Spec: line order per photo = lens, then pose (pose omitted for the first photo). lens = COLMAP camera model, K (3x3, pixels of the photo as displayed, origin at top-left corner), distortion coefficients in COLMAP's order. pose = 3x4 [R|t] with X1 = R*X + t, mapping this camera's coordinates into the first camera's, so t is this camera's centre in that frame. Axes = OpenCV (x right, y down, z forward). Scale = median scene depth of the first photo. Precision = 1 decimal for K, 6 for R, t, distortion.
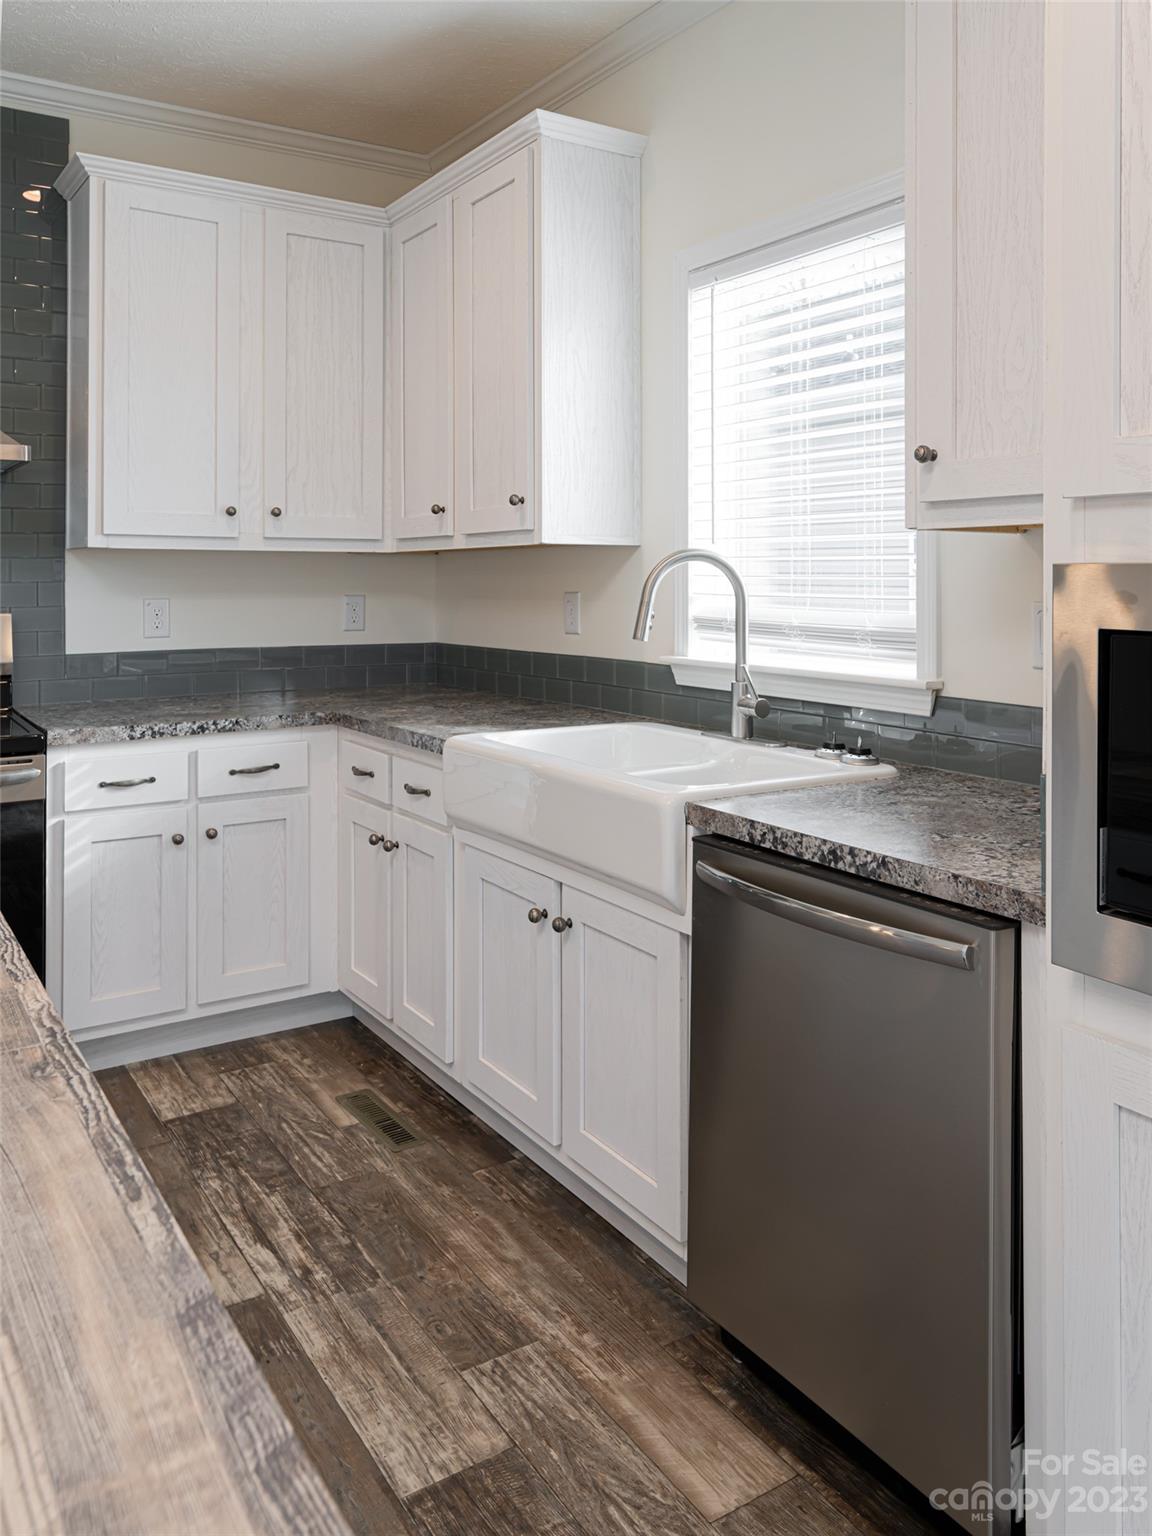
lens RADIAL K [[1156.6, 0, 573.1], [0, 1156.6, 583.3], [0, 0, 1]] dist [-0.009772, -0.006663]
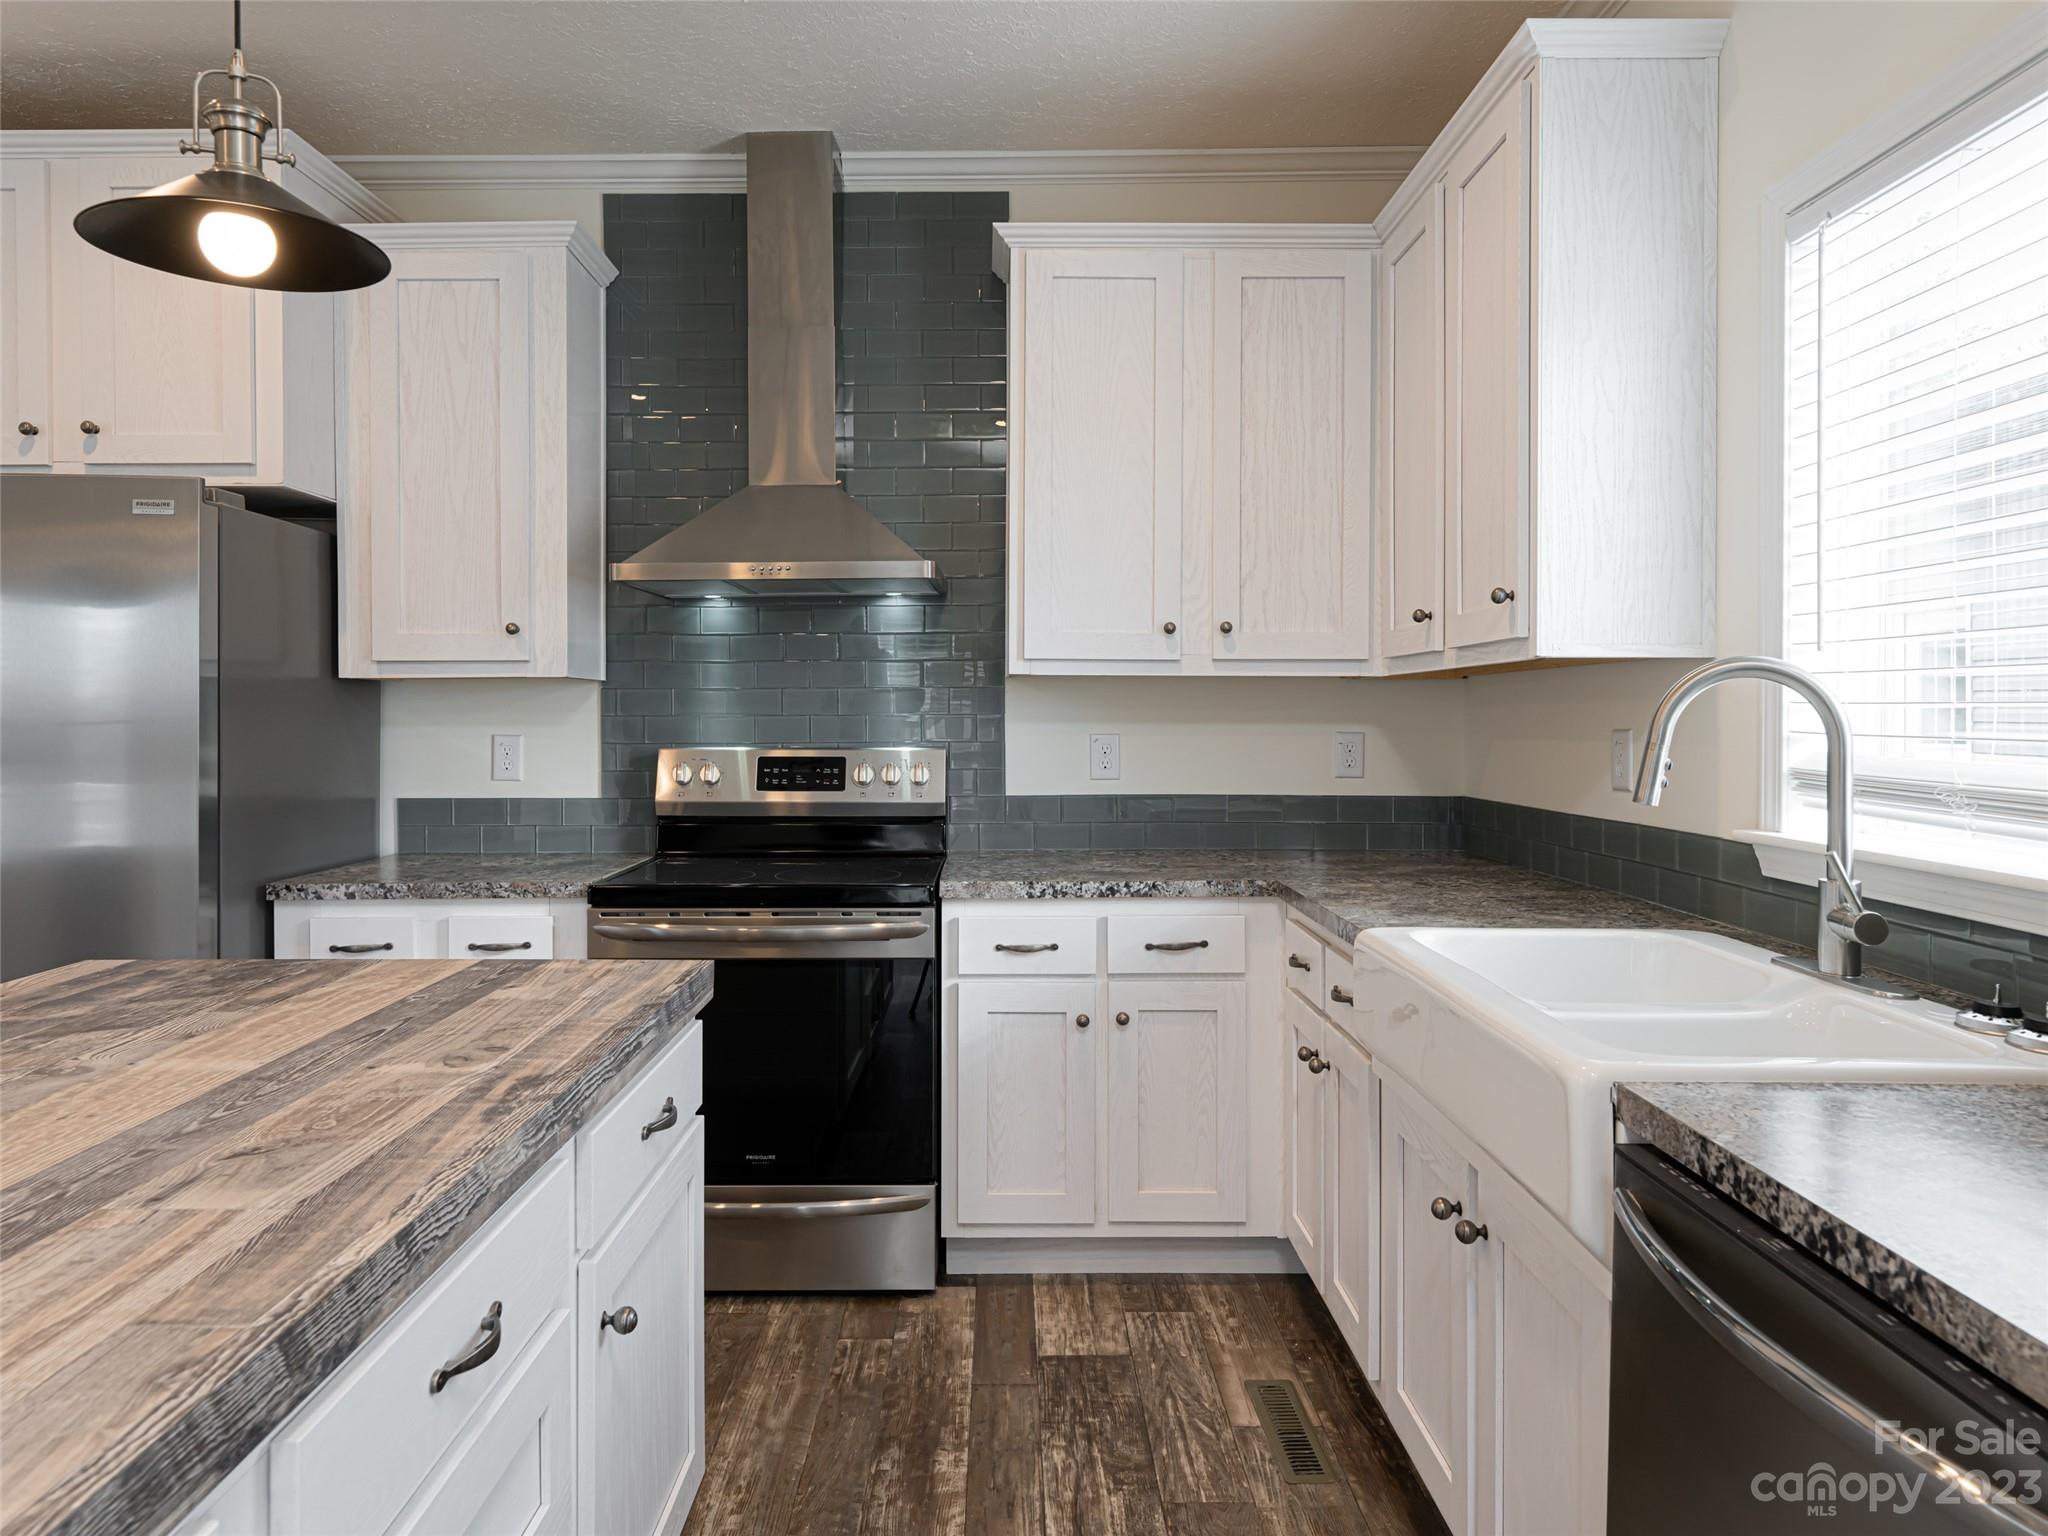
lens RADIAL K [[1305.1, 0, 1022.2], [0, 1305.1, 732.1], [0, 0, 1]] dist [-0.002520, -0.001465]
pose [[0.842934, 0.007438, -0.537965, 0.132221], [-0.002809, 0.999952, 0.009424, 0.003549], [0.538009, -0.006432, 0.842914, 0.183639]]
